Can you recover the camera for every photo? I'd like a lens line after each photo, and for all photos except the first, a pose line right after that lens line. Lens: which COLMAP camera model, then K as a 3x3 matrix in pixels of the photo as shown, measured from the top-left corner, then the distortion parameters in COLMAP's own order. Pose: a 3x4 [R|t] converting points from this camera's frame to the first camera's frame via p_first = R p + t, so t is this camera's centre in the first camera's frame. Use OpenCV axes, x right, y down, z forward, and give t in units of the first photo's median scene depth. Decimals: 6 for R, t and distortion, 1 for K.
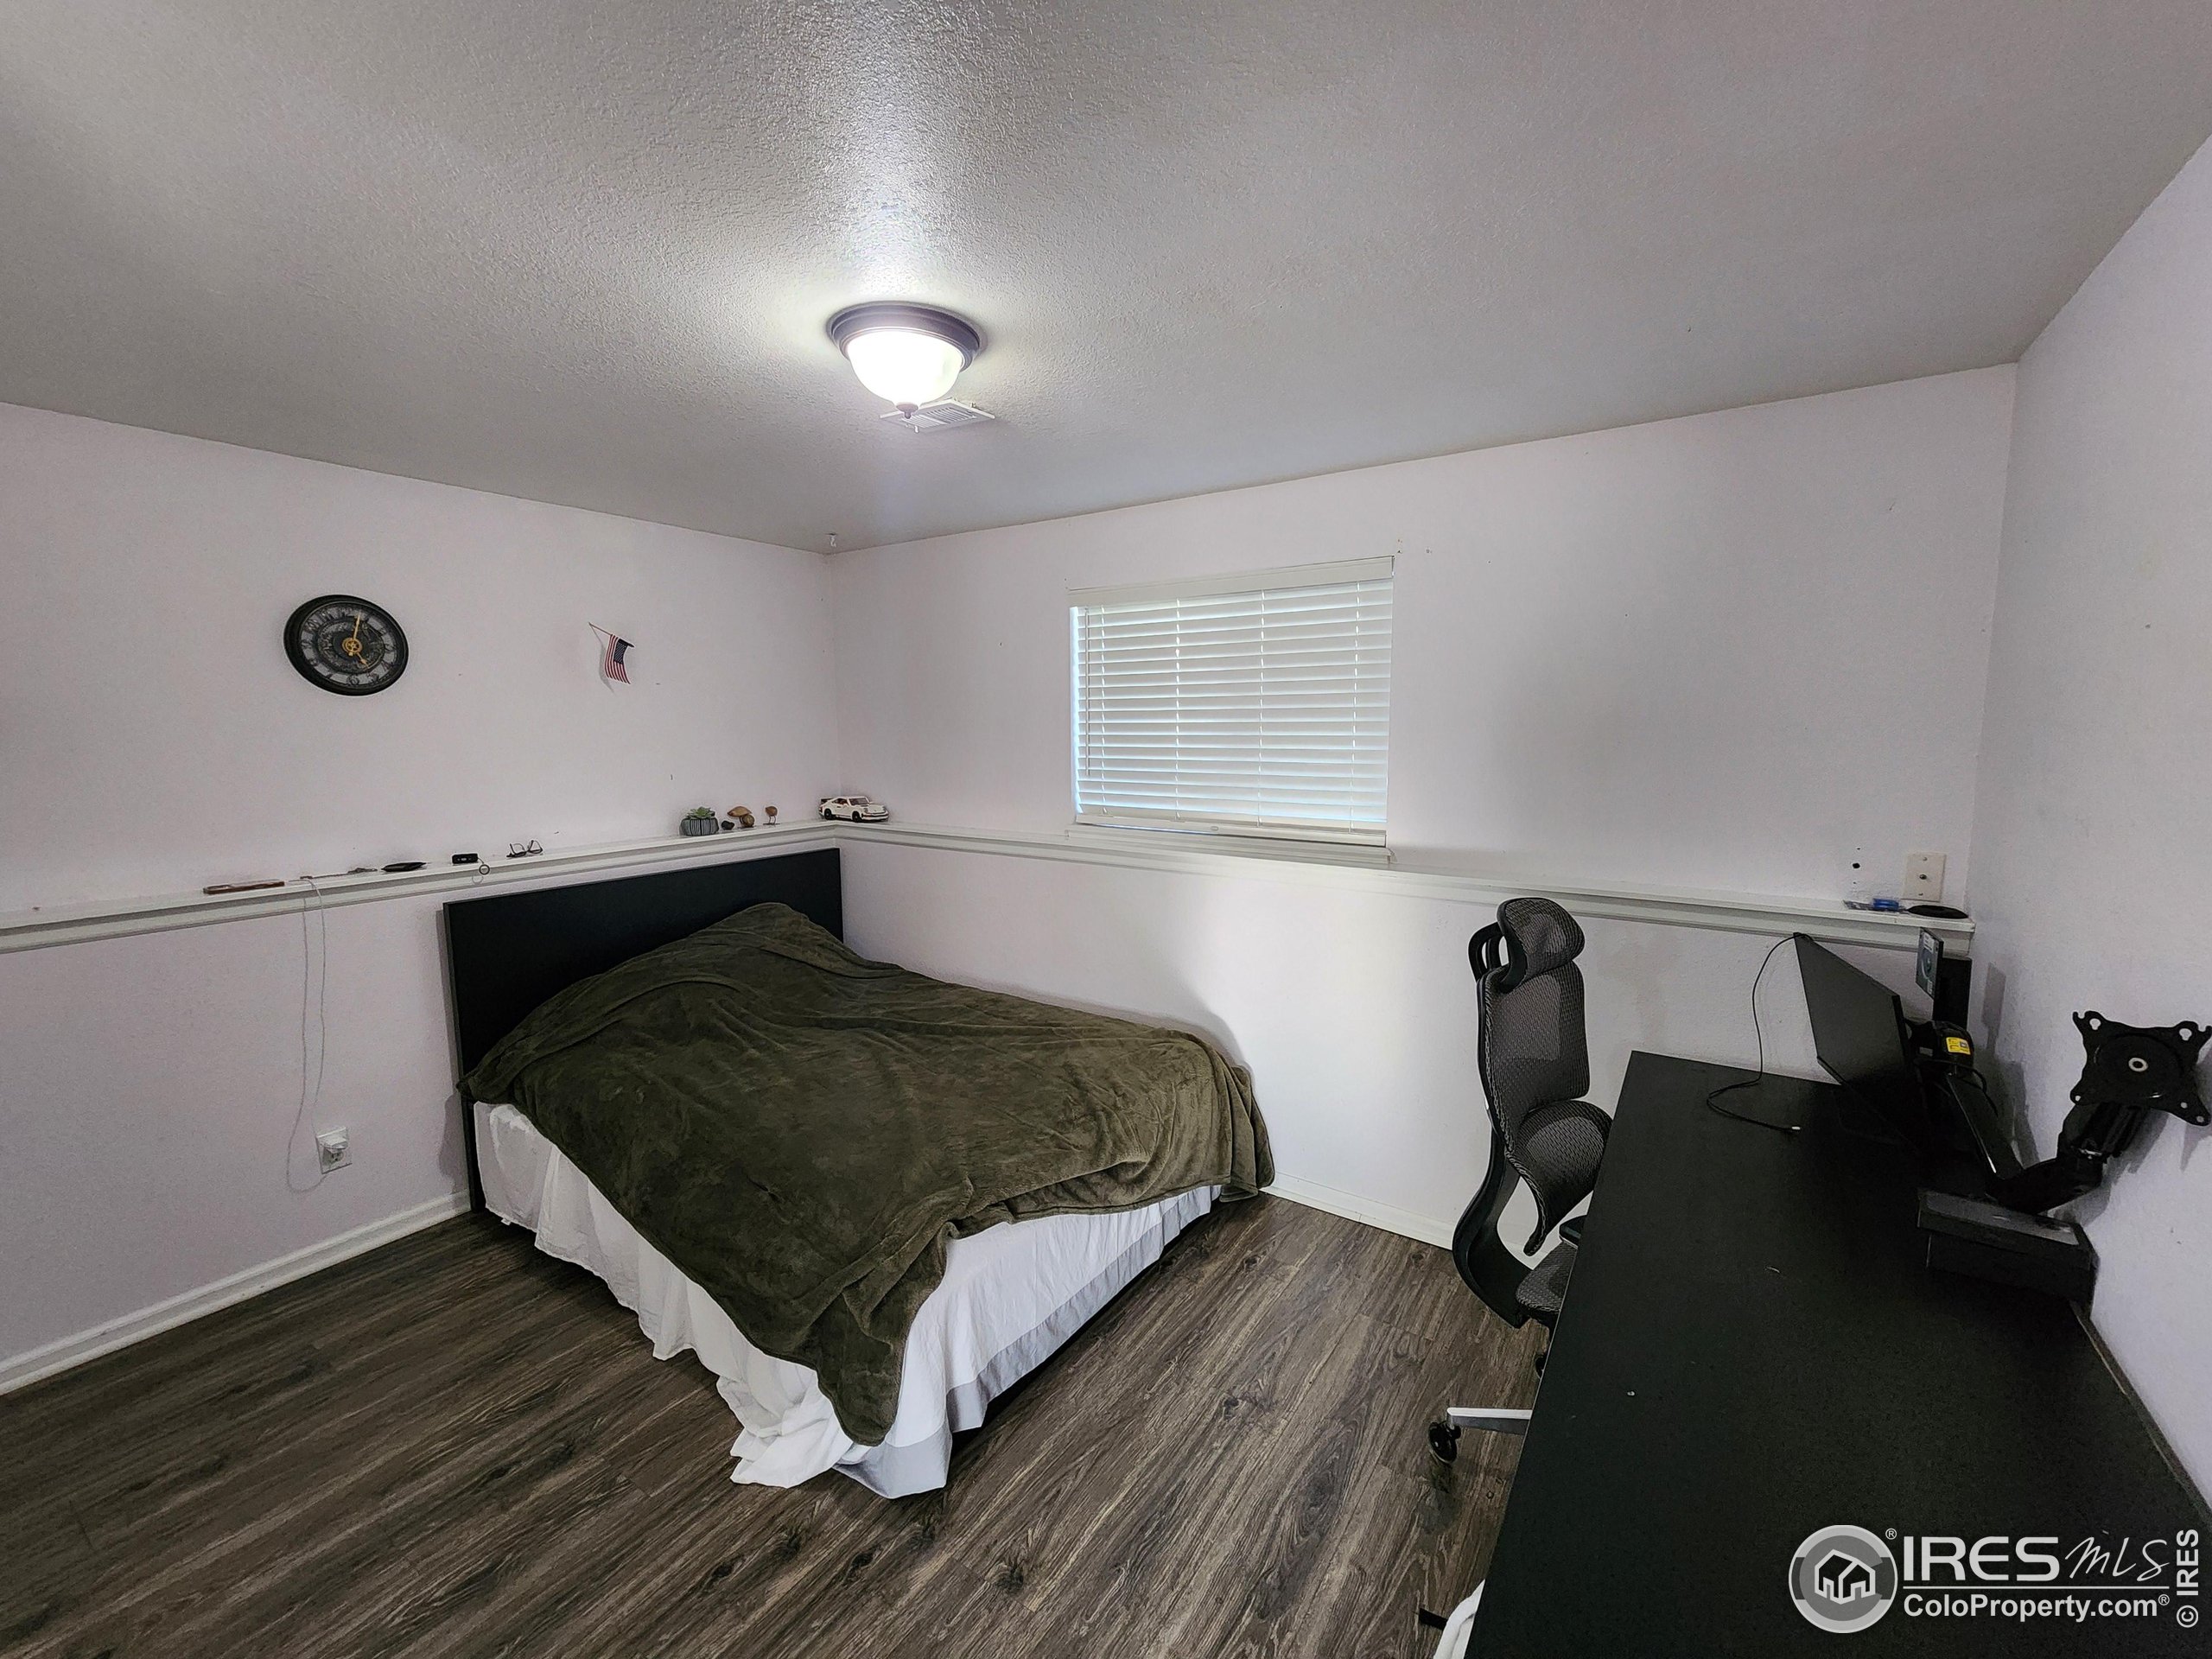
lens RADIAL K [[907.4, 0, 1105.8], [0, 907.4, 833.5], [0, 0, 1]] dist [0.000200, 0.000051]
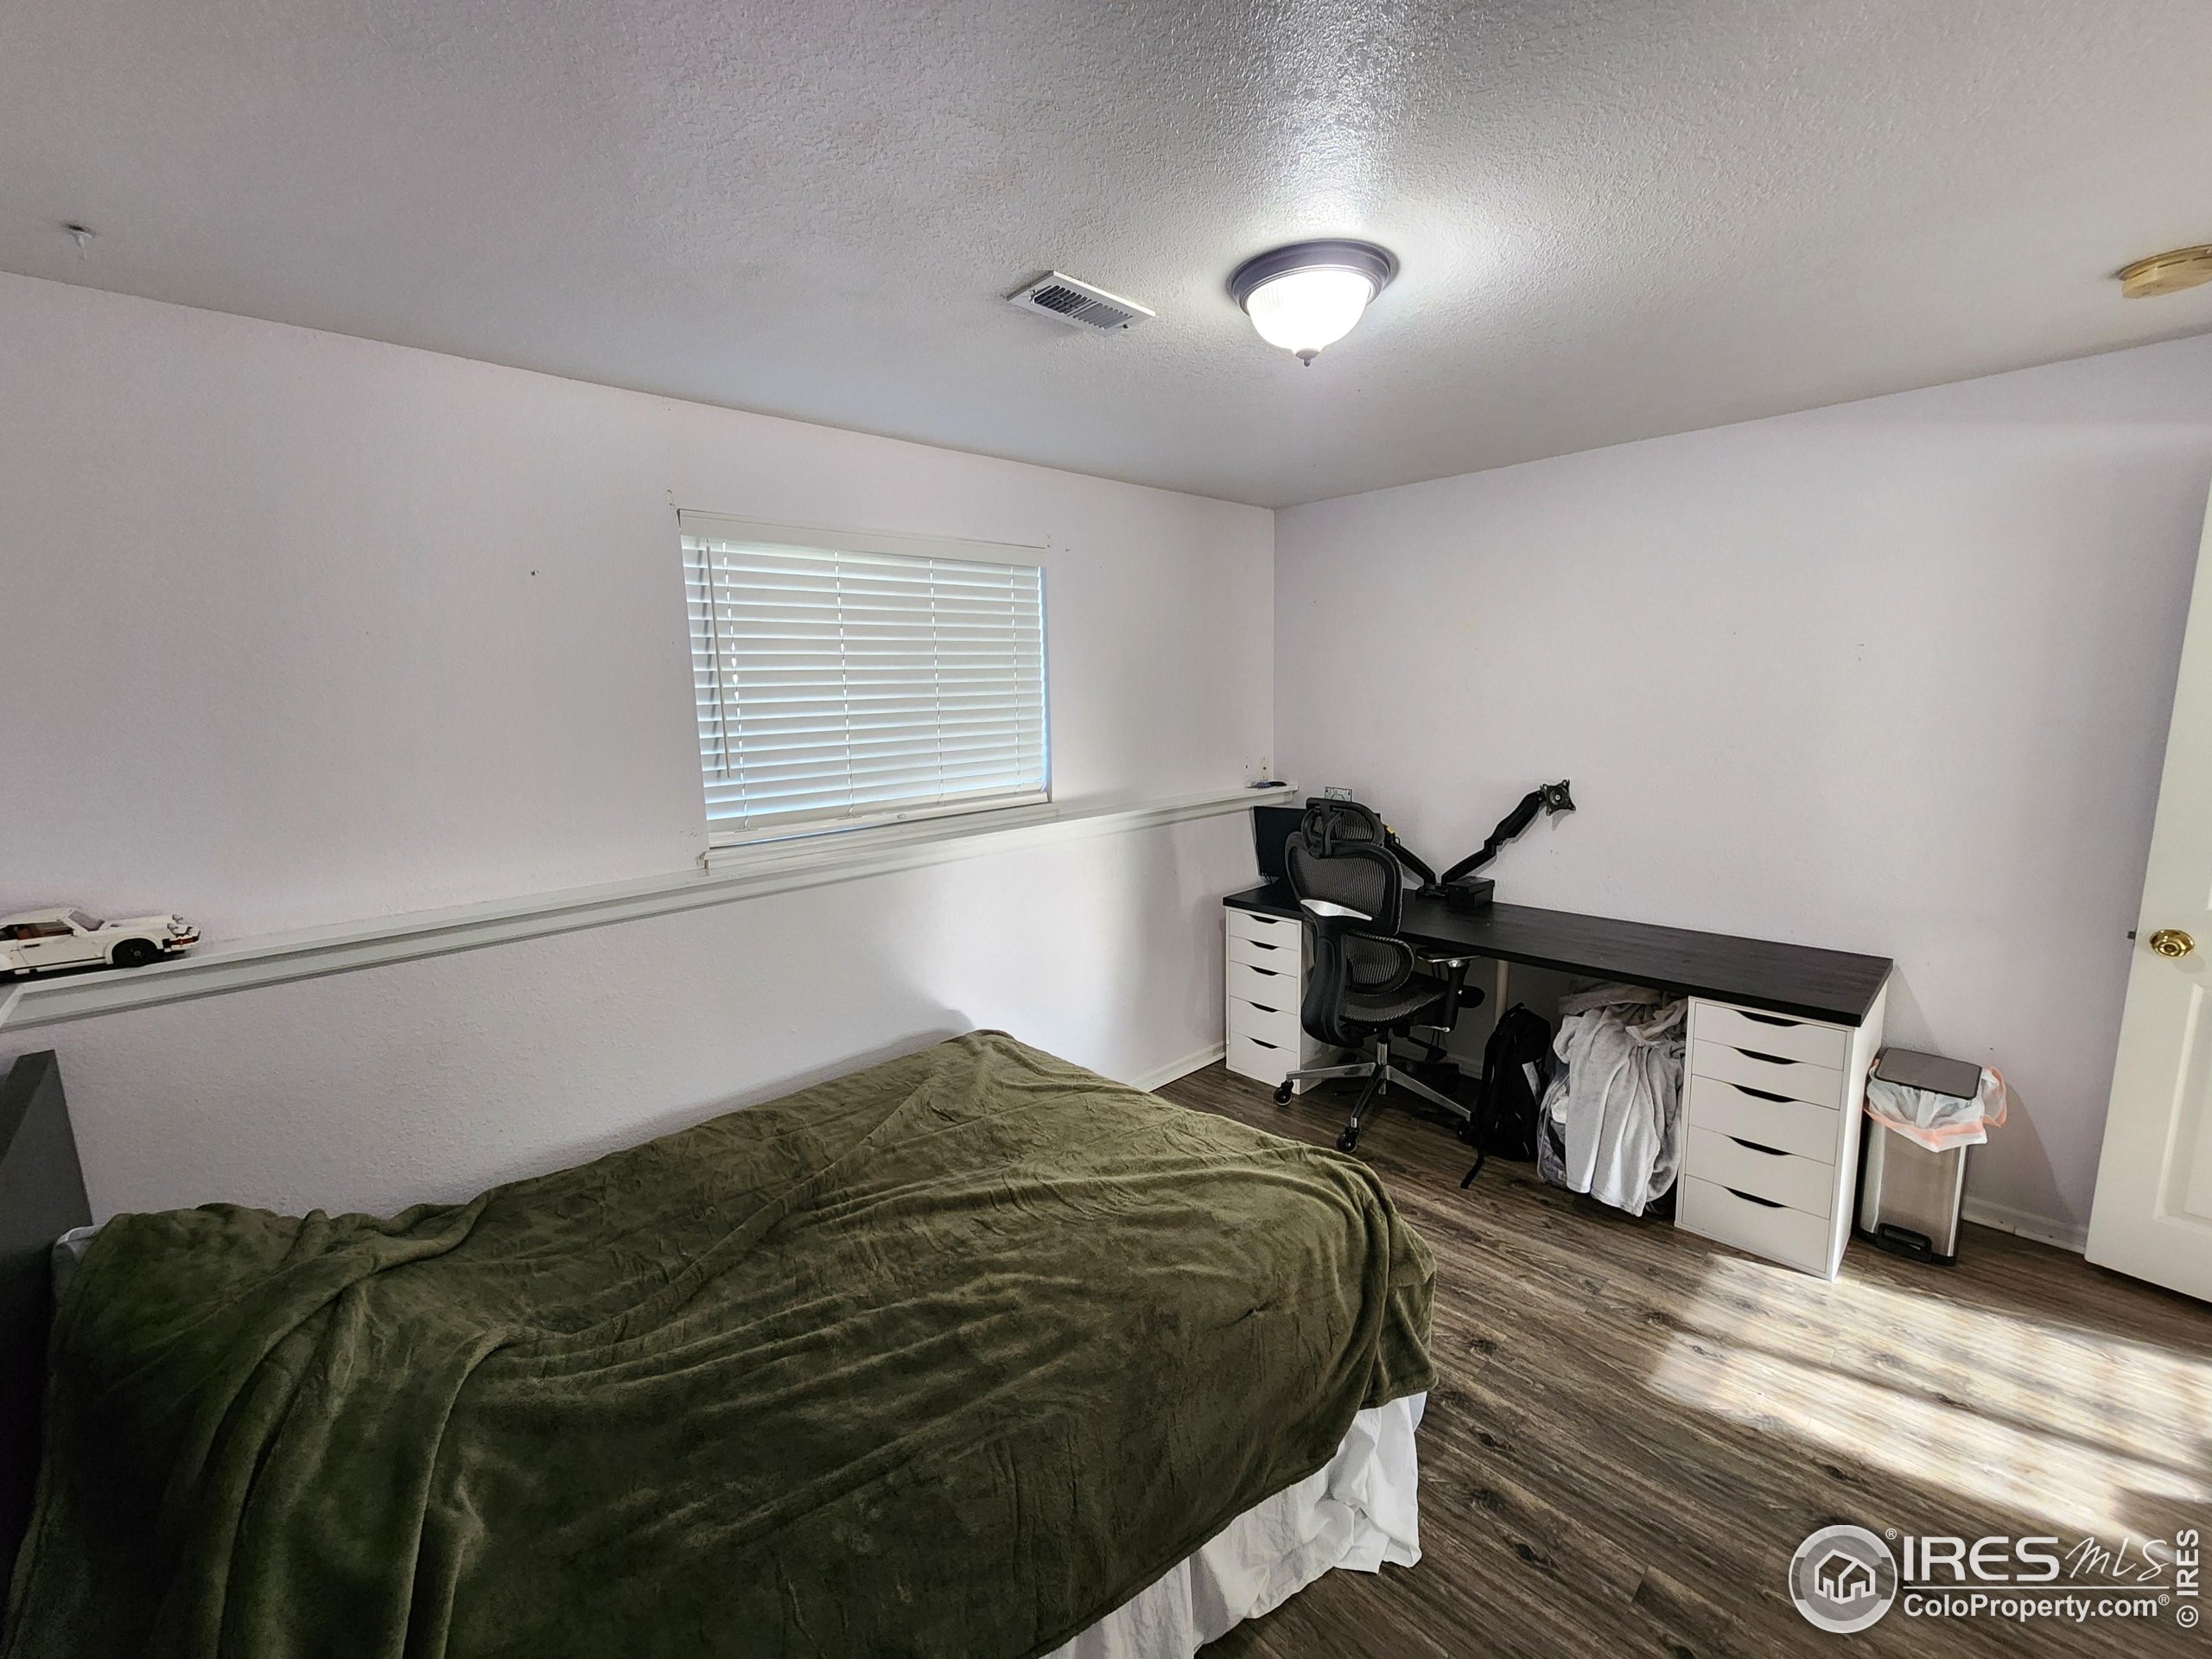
lens RADIAL K [[918.3, 0, 1108.8], [0, 918.3, 838.9], [0, 0, 1]] dist [-0.002852, -0.000140]
pose [[0.208275, -0.156953, 0.965395, -1.193194], [0.147491, 0.980793, 0.127636, -0.116604], [-0.966886, 0.115803, 0.227424, 0.993372]]
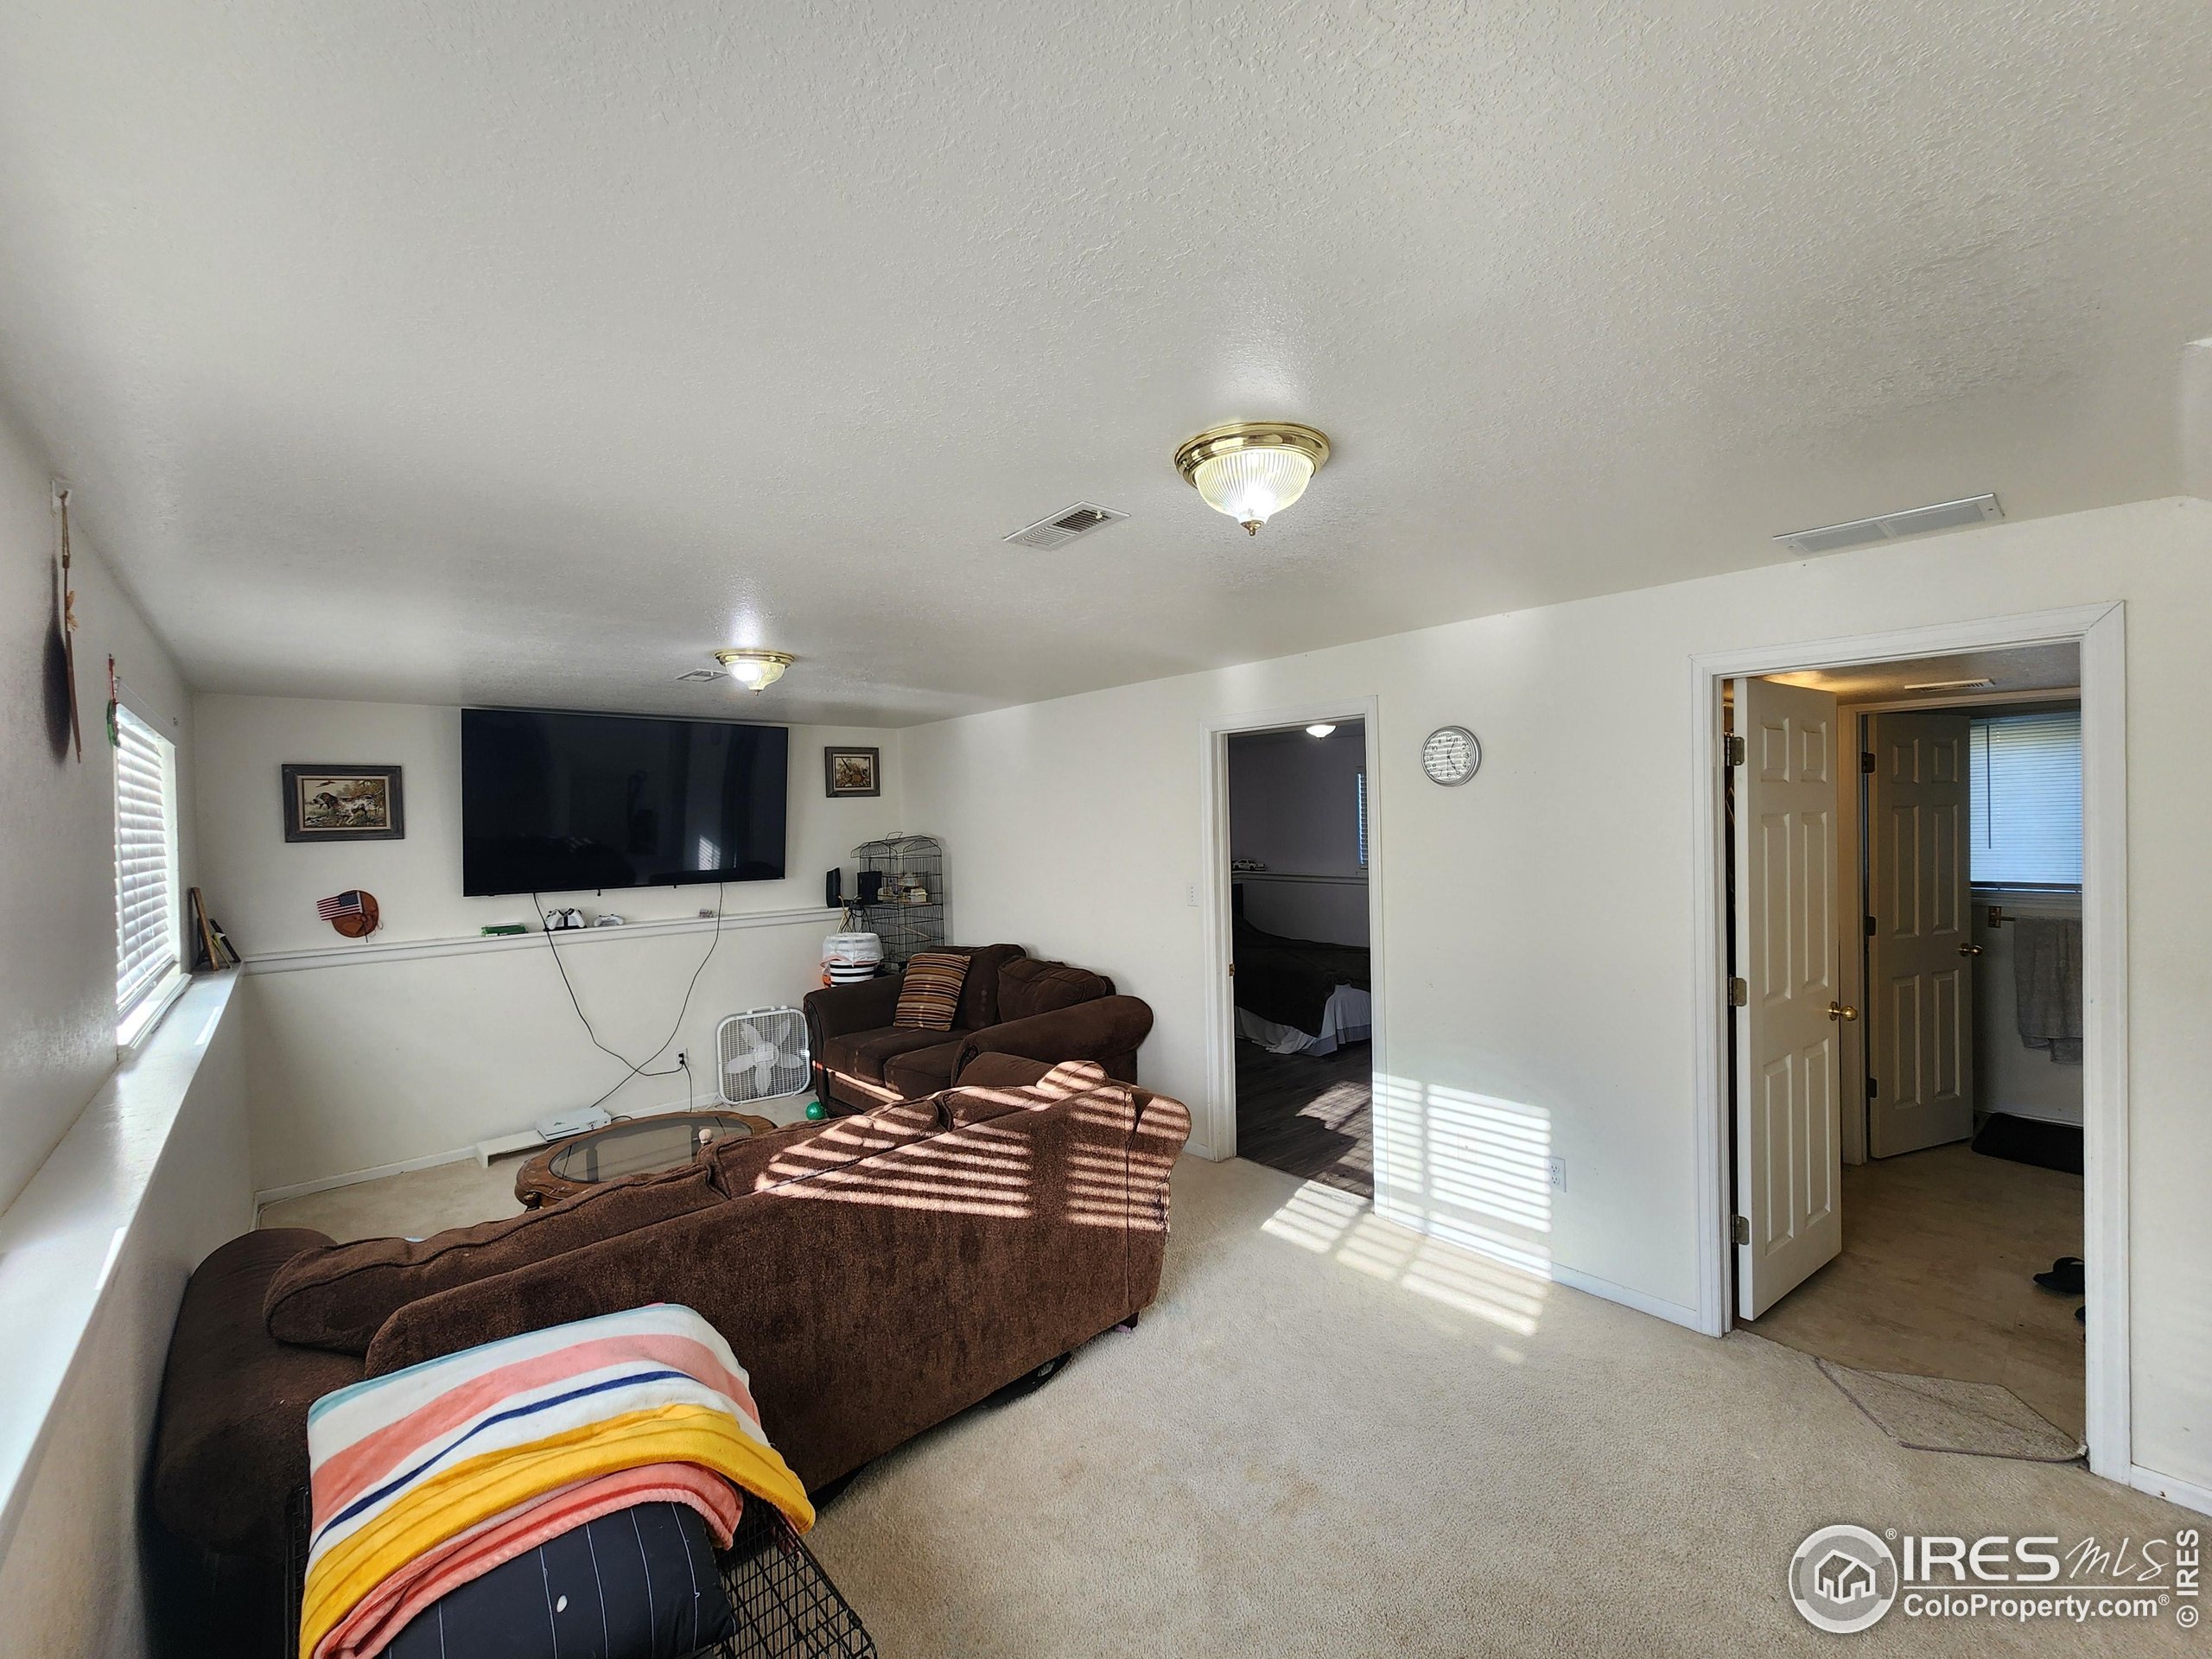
lens RADIAL K [[907.4, 0, 1105.8], [0, 907.4, 833.5], [0, 0, 1]] dist [0.000200, 0.000051]
pose [[0.967495, -0.012650, -0.252575, -0.138314], [-0.012525, 0.995125, -0.097820, 0.236772], [0.252581, 0.097804, 0.962620, -2.409388]]
